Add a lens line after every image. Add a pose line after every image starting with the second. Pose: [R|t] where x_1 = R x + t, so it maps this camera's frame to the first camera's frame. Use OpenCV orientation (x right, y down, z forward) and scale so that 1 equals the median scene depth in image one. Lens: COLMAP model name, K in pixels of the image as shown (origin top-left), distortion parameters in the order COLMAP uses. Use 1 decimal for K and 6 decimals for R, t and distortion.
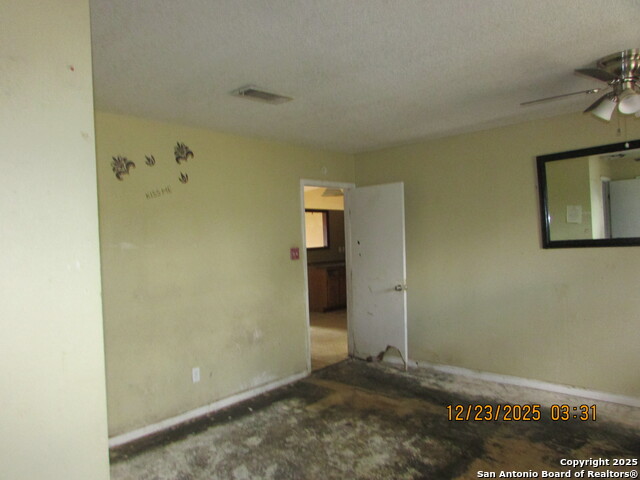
lens RADIAL K [[449.3, 0, 315.6], [0, 449.3, 243.9], [0, 0, 1]] dist [-0.041025, 0.029298]
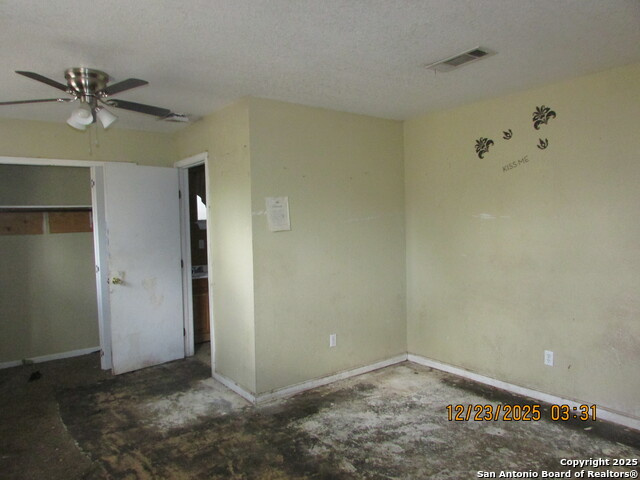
lens RADIAL K [[449.3, 0, 316.9], [0, 449.3, 241.0], [0, 0, 1]] dist [-0.041025, 0.029298]
pose [[-0.166735, 0.085573, -0.982281, 0.761035], [0.011786, 0.996329, 0.084796, -0.033233], [0.985931, 0.002562, -0.167131, 0.751740]]
